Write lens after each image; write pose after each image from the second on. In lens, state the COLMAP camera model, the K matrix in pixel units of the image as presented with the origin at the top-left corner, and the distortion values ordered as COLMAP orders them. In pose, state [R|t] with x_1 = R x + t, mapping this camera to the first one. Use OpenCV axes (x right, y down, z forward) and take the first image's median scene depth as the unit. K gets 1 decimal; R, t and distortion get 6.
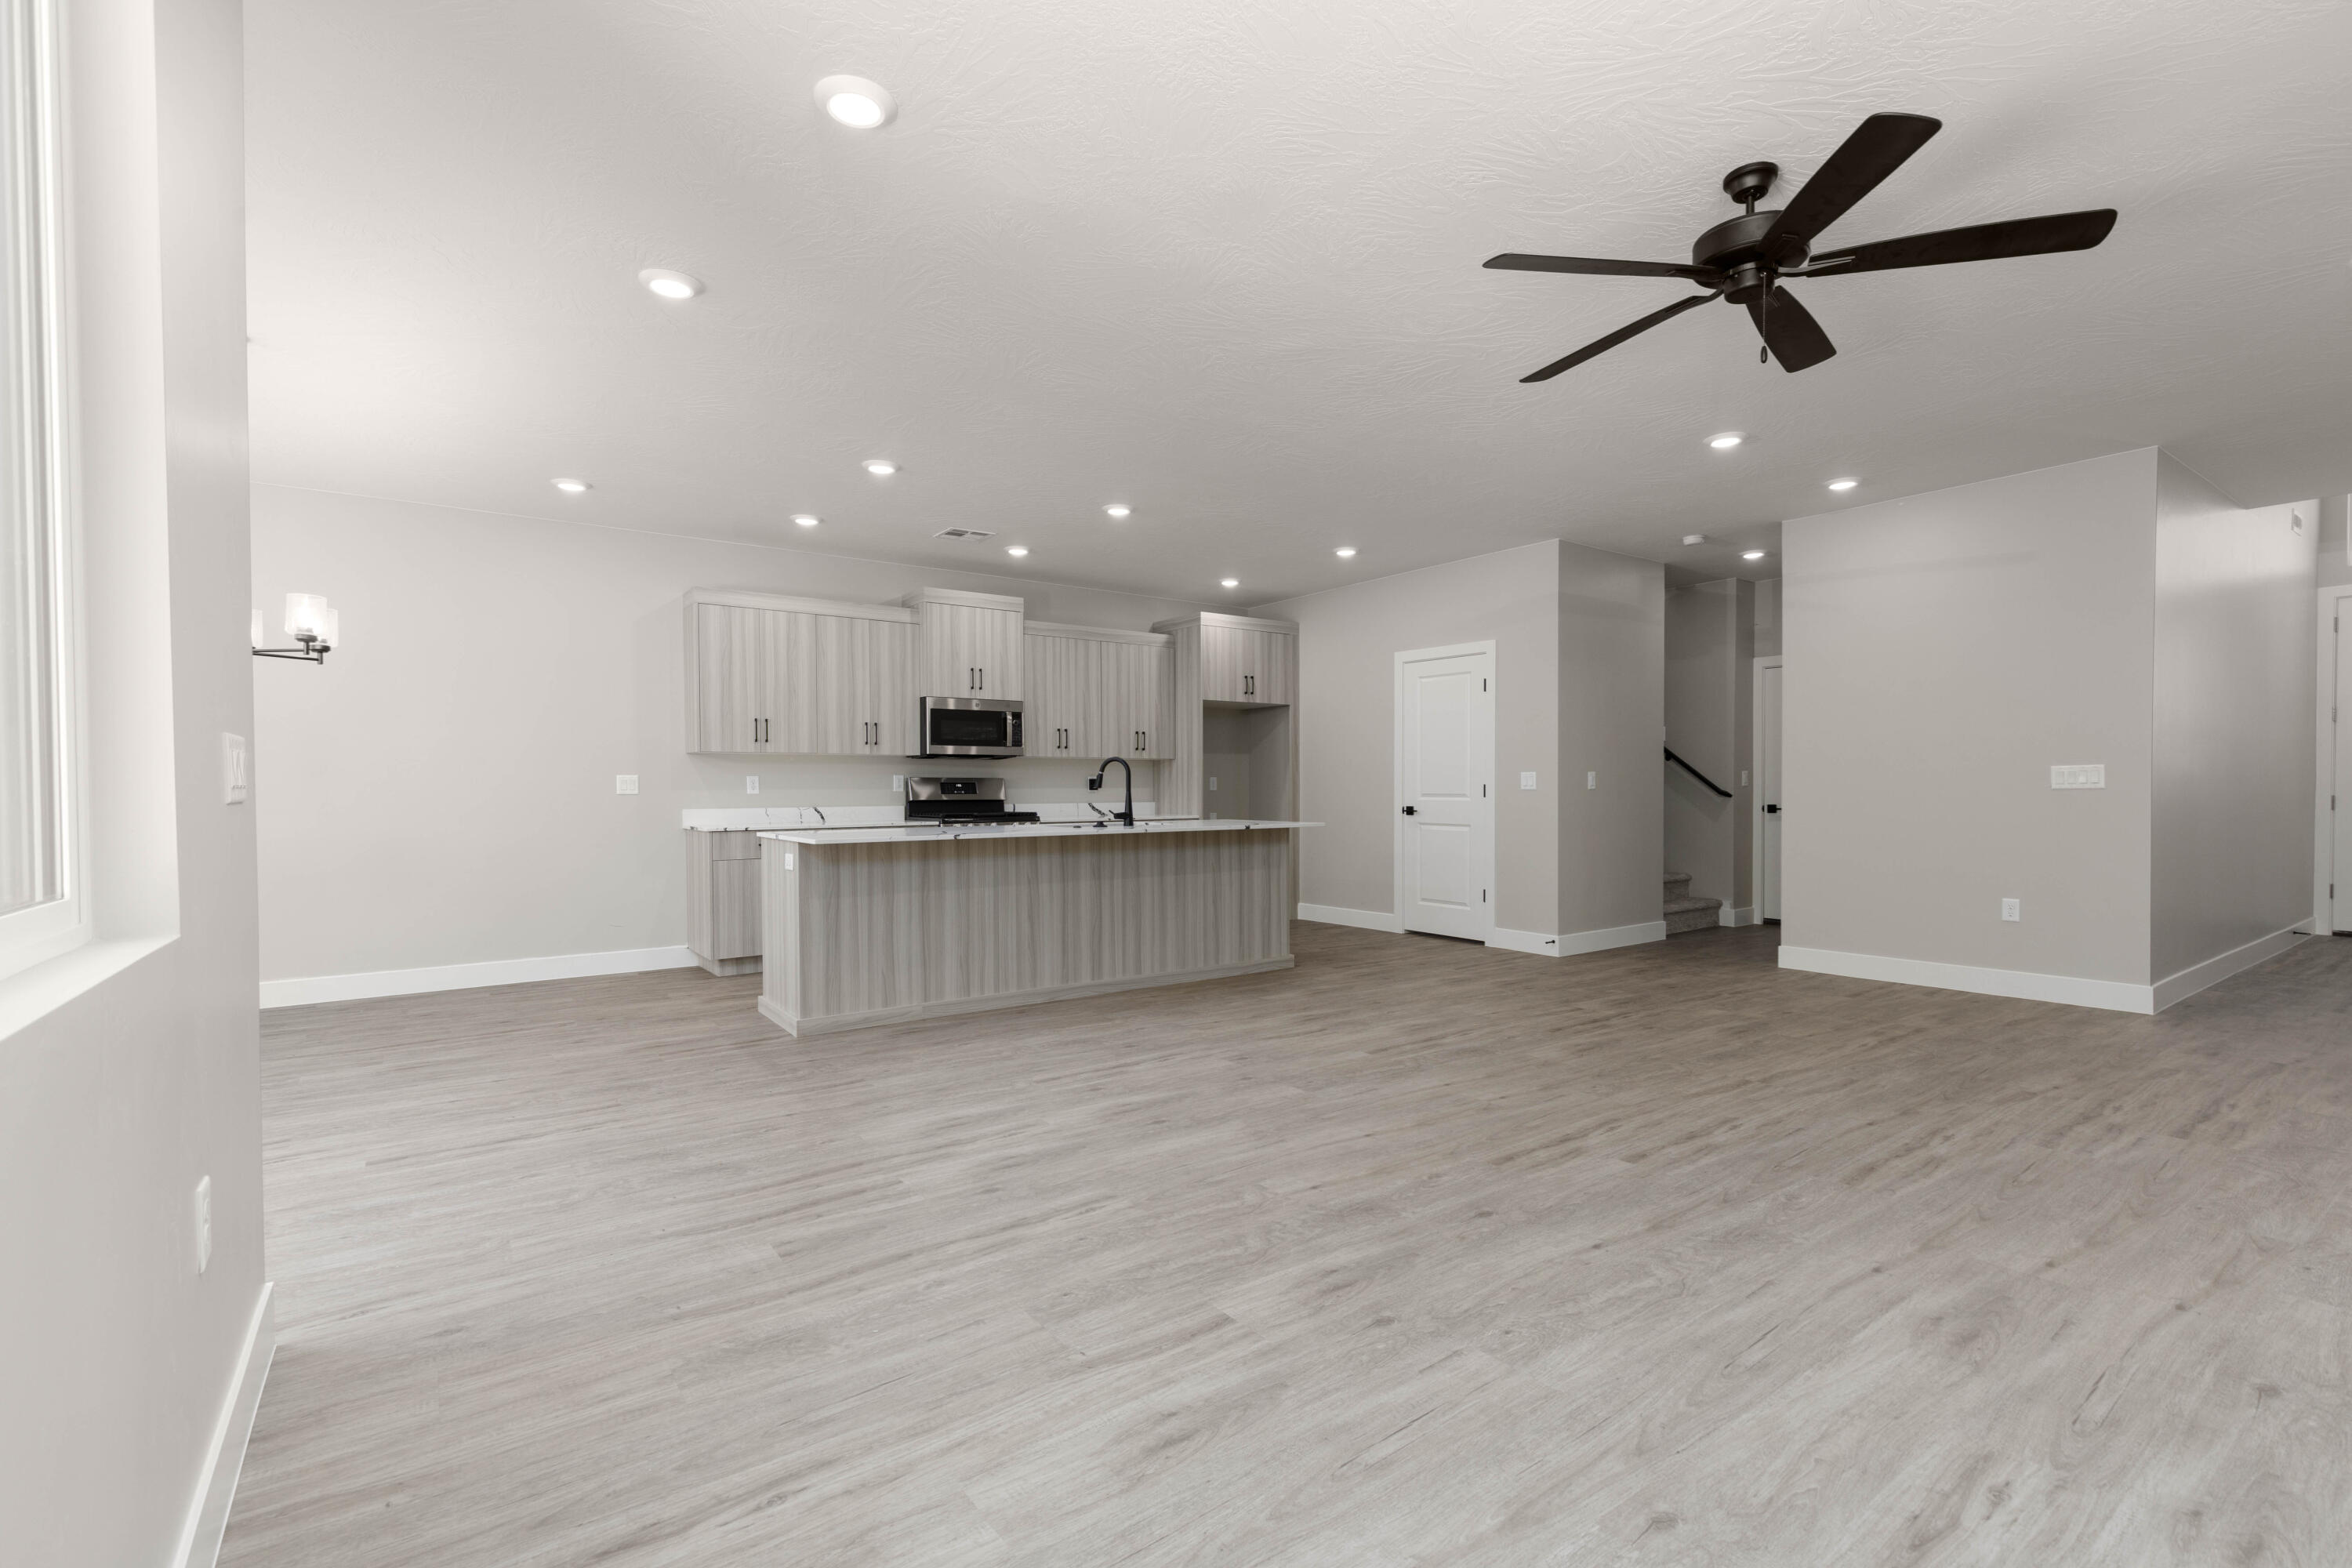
lens RADIAL K [[1049.2, 0, 1185.4], [0, 1049.2, 818.2], [0, 0, 1]] dist [0.008054, -0.002444]
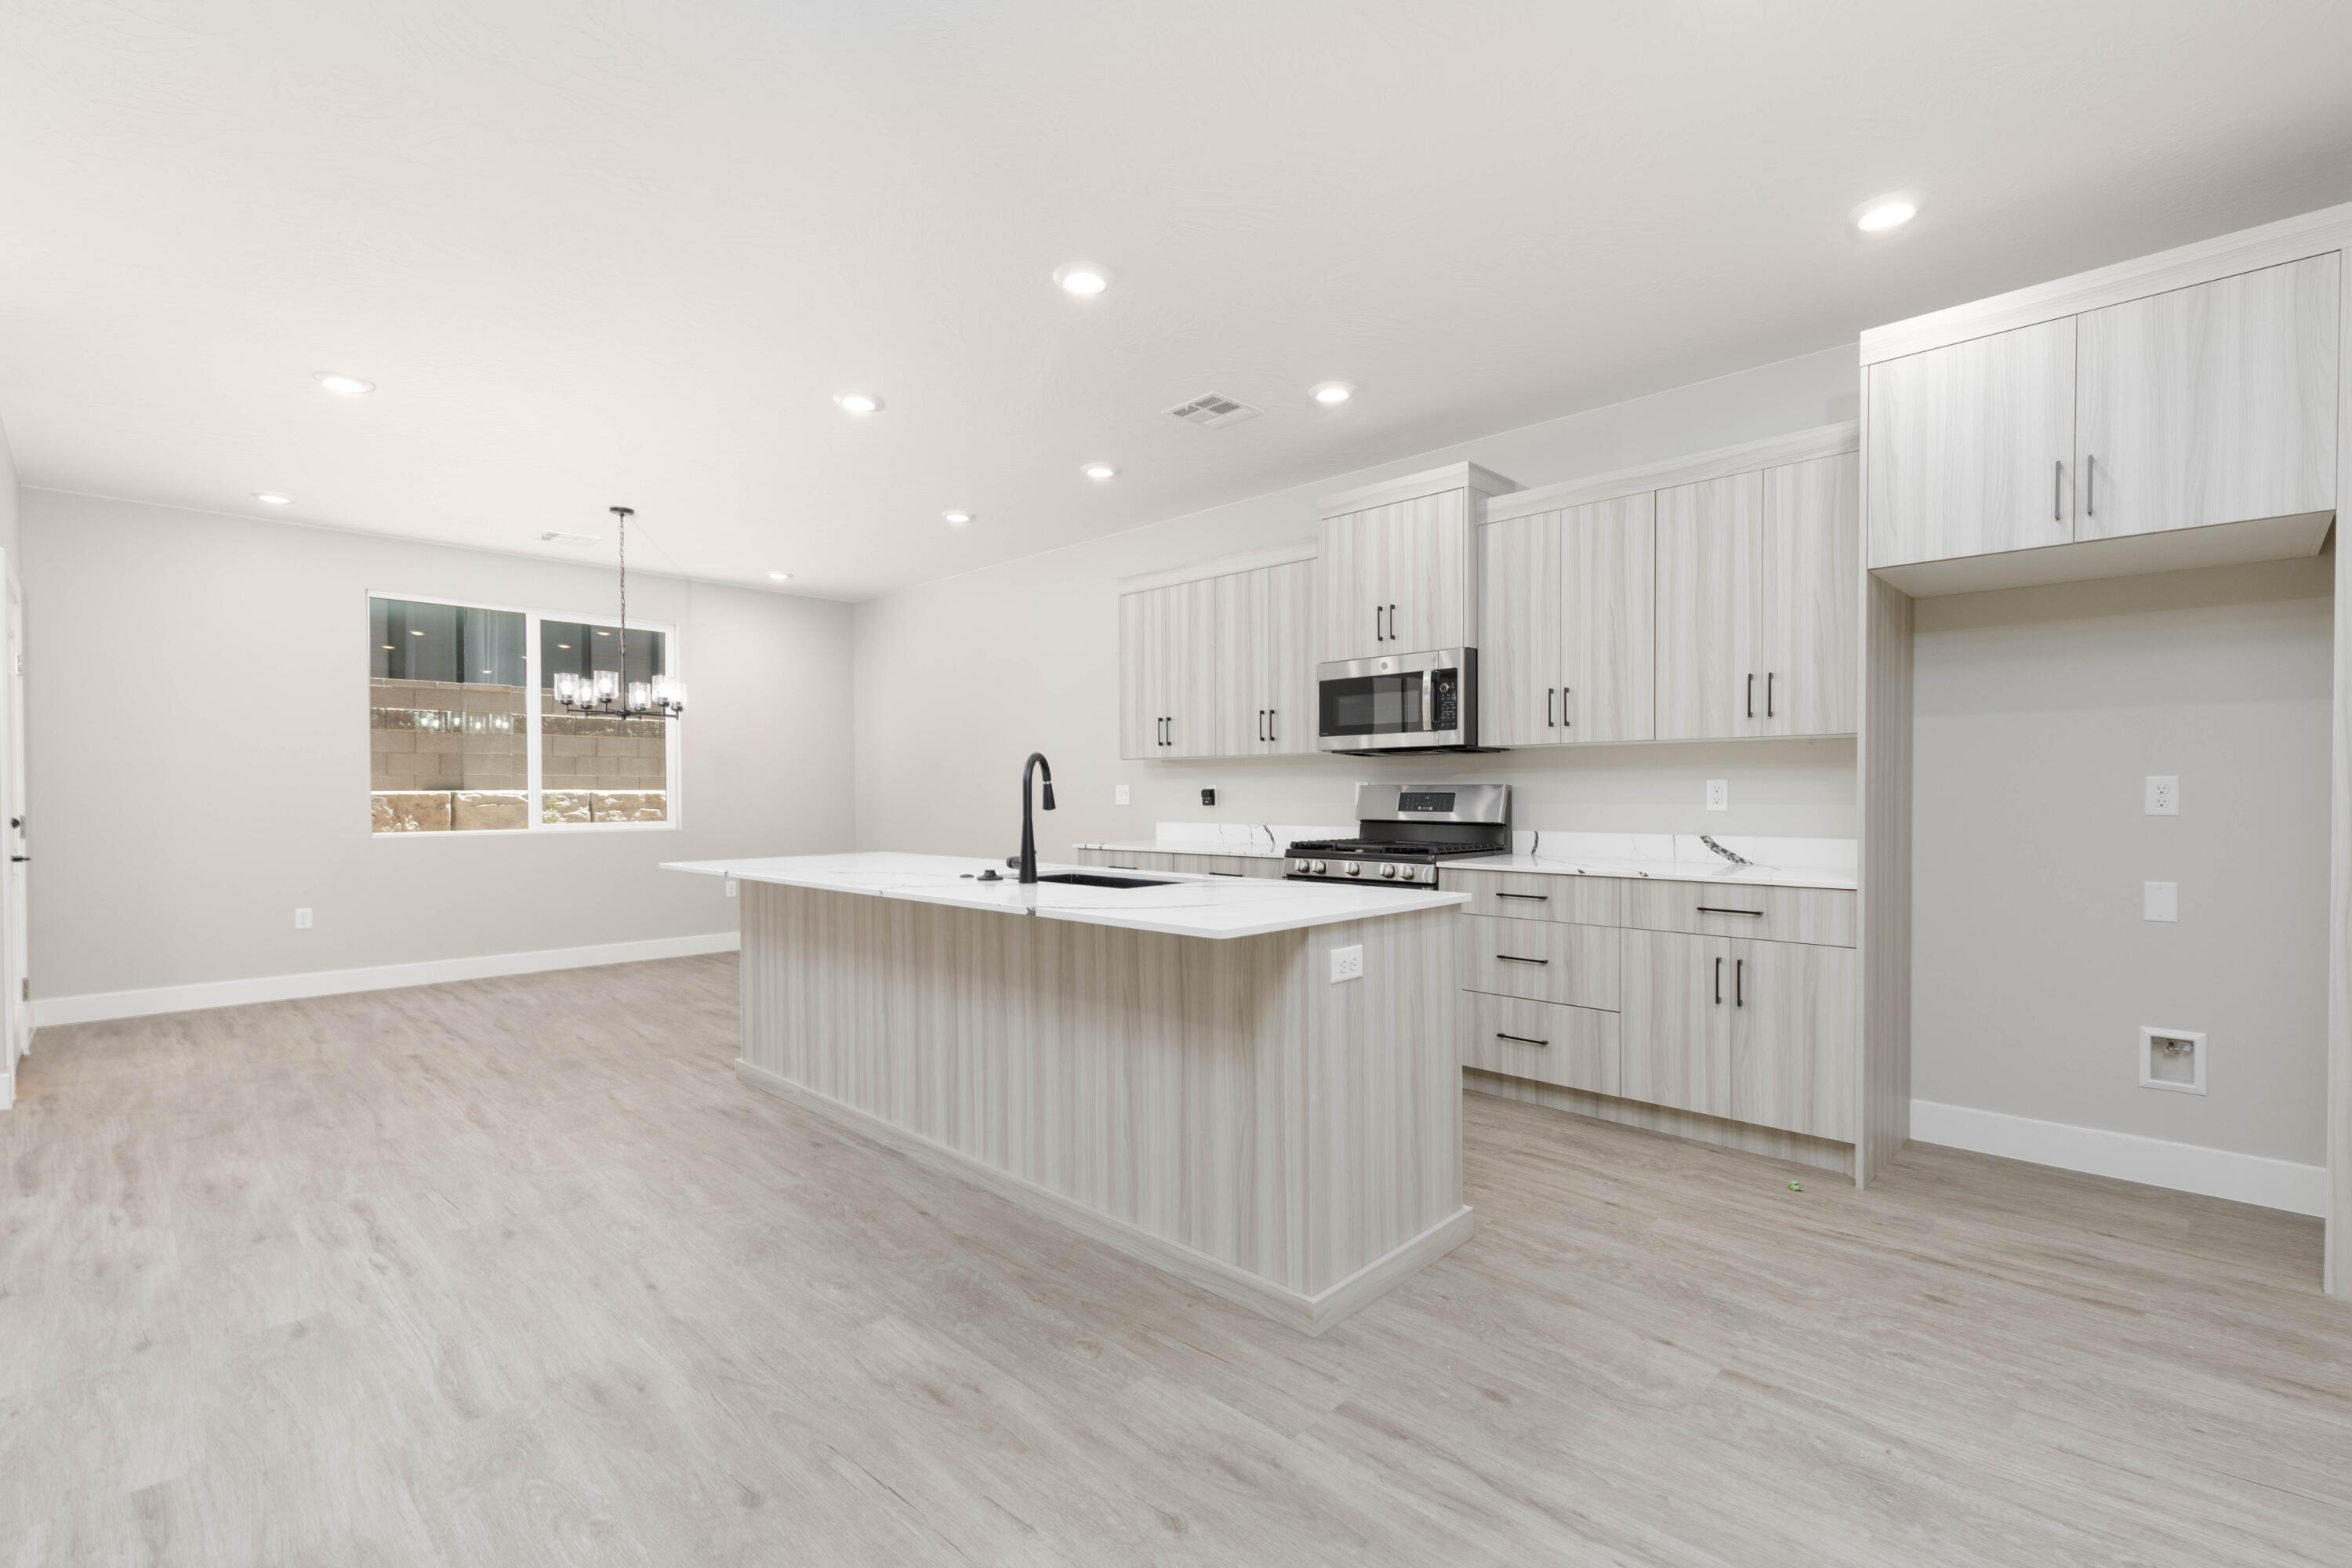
lens RADIAL K [[1049.2, 0, 1190.8], [0, 1049.2, 796.8], [0, 0, 1]] dist [0.008054, -0.002444]
pose [[0.167205, 0.008624, -0.985884, 0.629991], [-0.023084, 0.999722, 0.004830, -0.053015], [0.985652, 0.021950, 0.167358, 1.297689]]
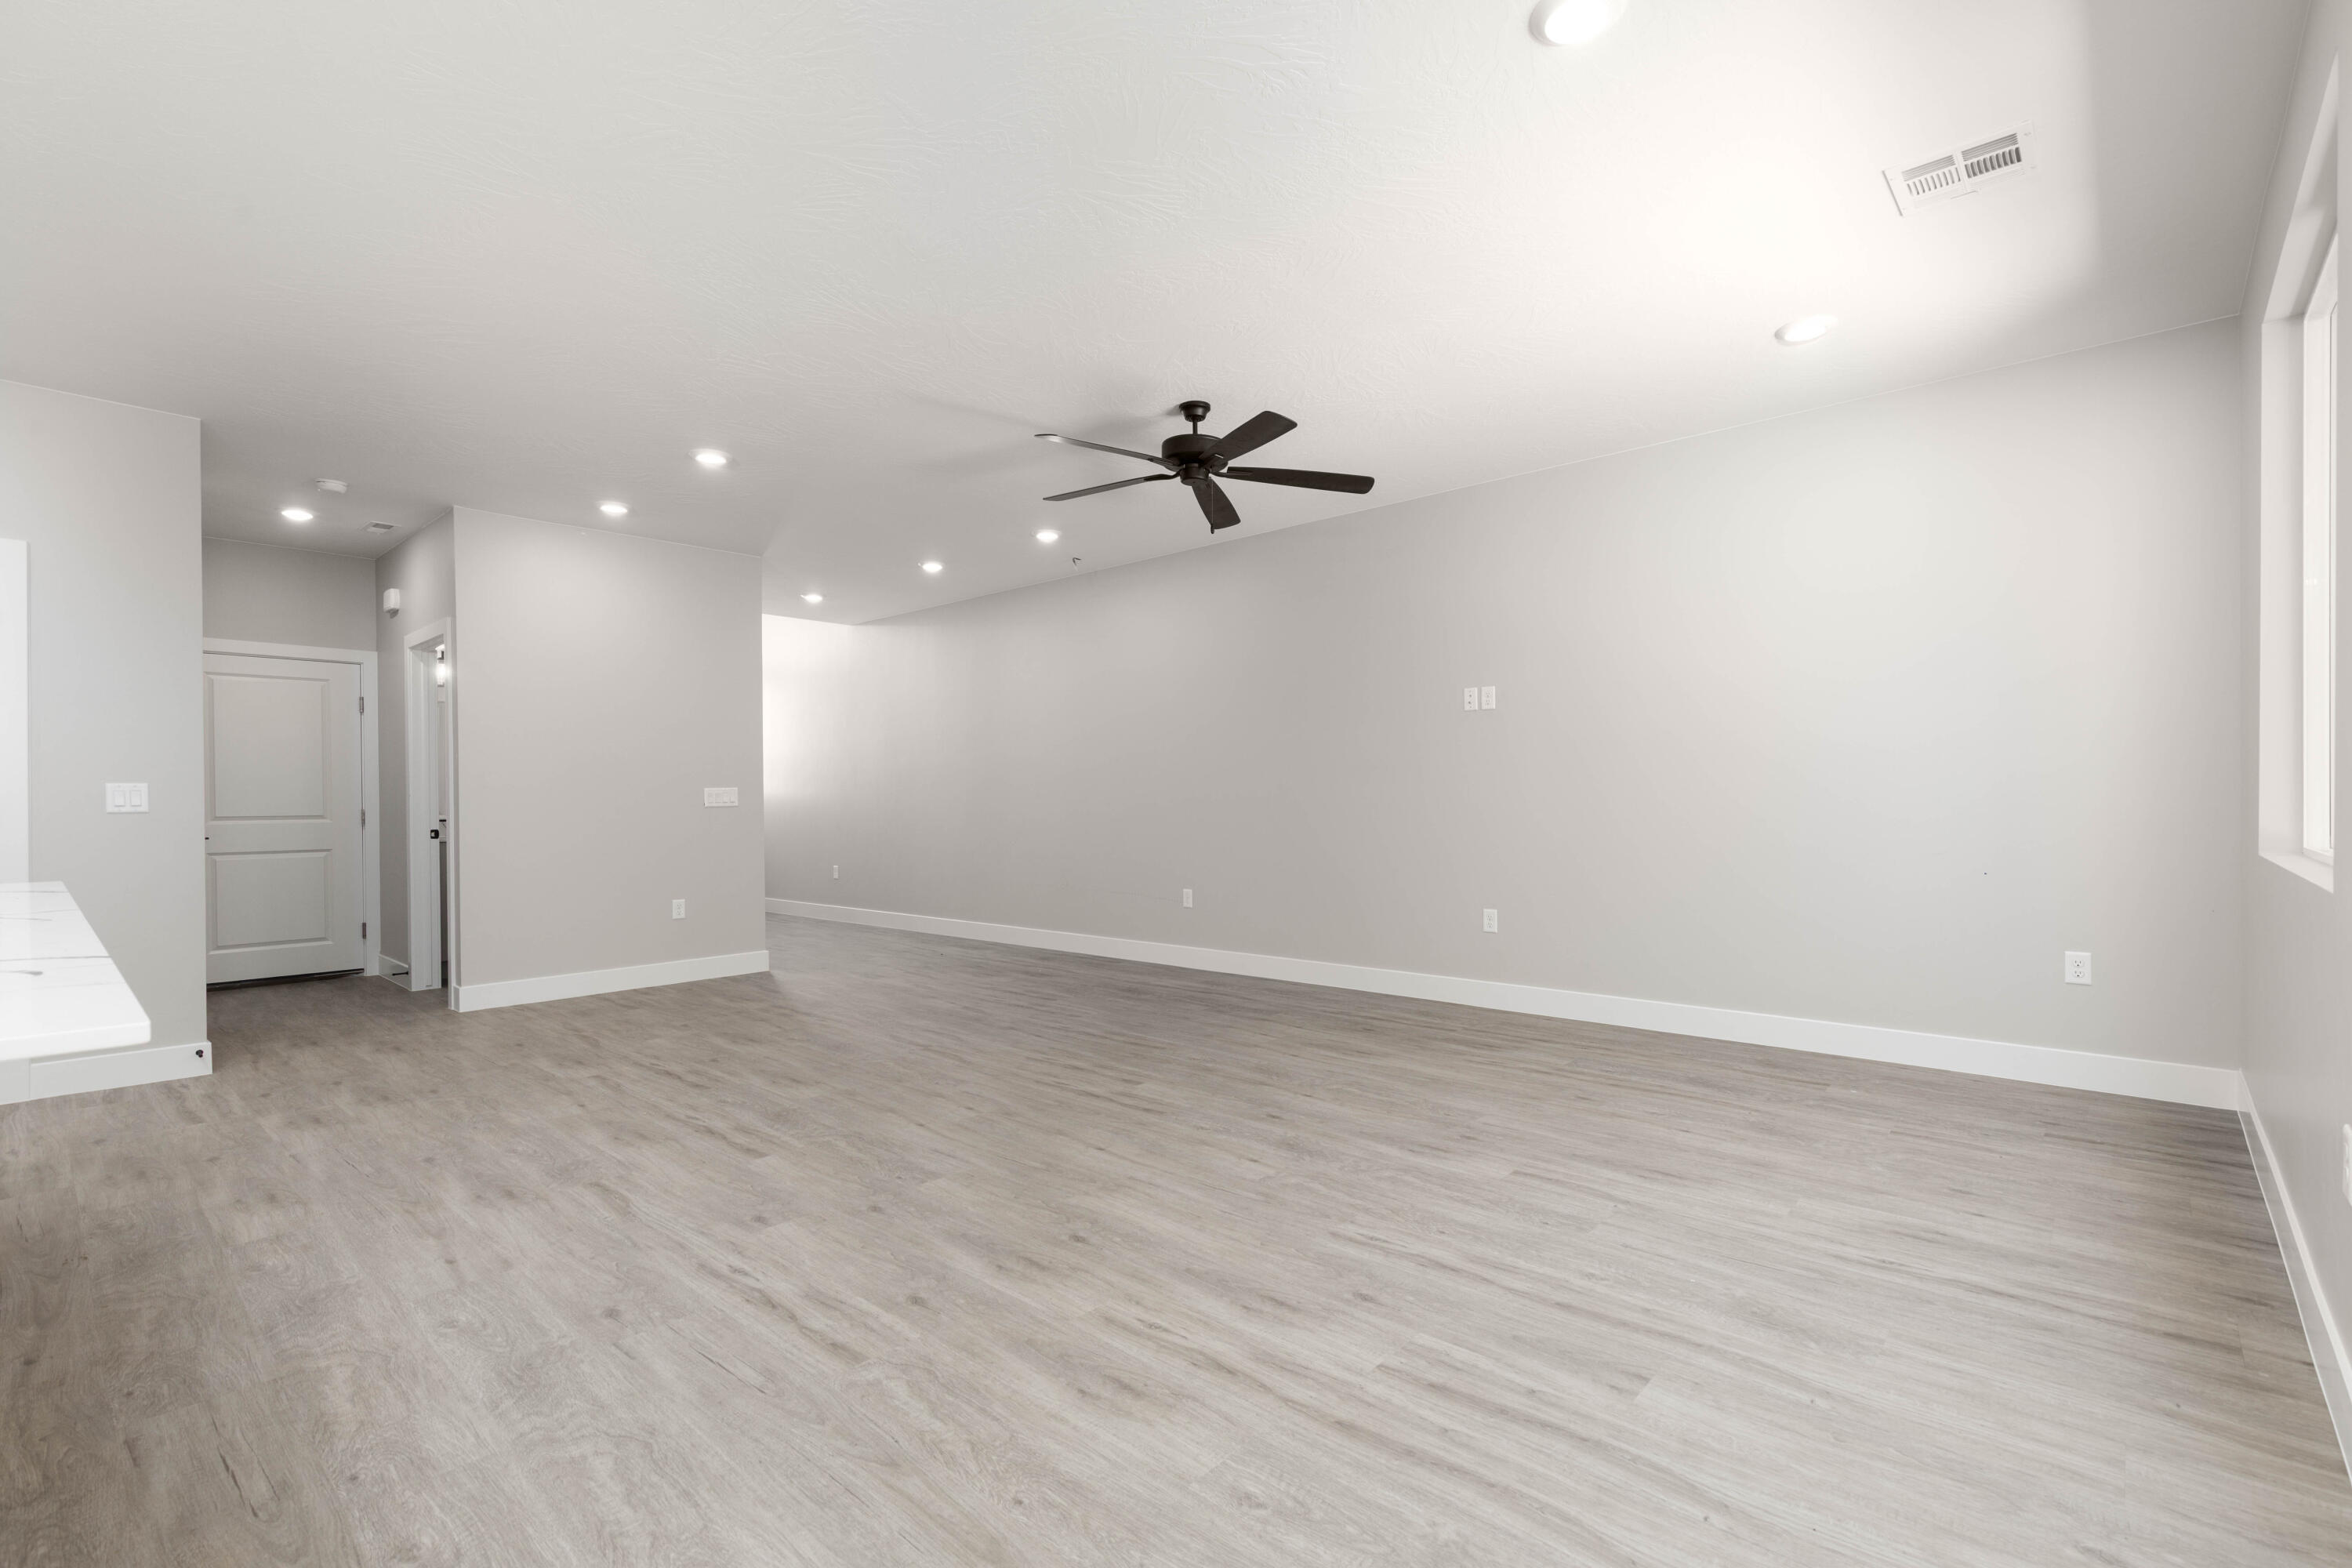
lens RADIAL K [[1049.2, 0, 1193.7], [0, 1049.2, 813.9], [0, 0, 1]] dist [0.008054, -0.002444]
pose [[-0.206620, -0.004630, 0.978410, -0.607649], [0.038739, 0.999166, 0.012909, -0.017039], [-0.977654, 0.040570, -0.206268, 0.828930]]
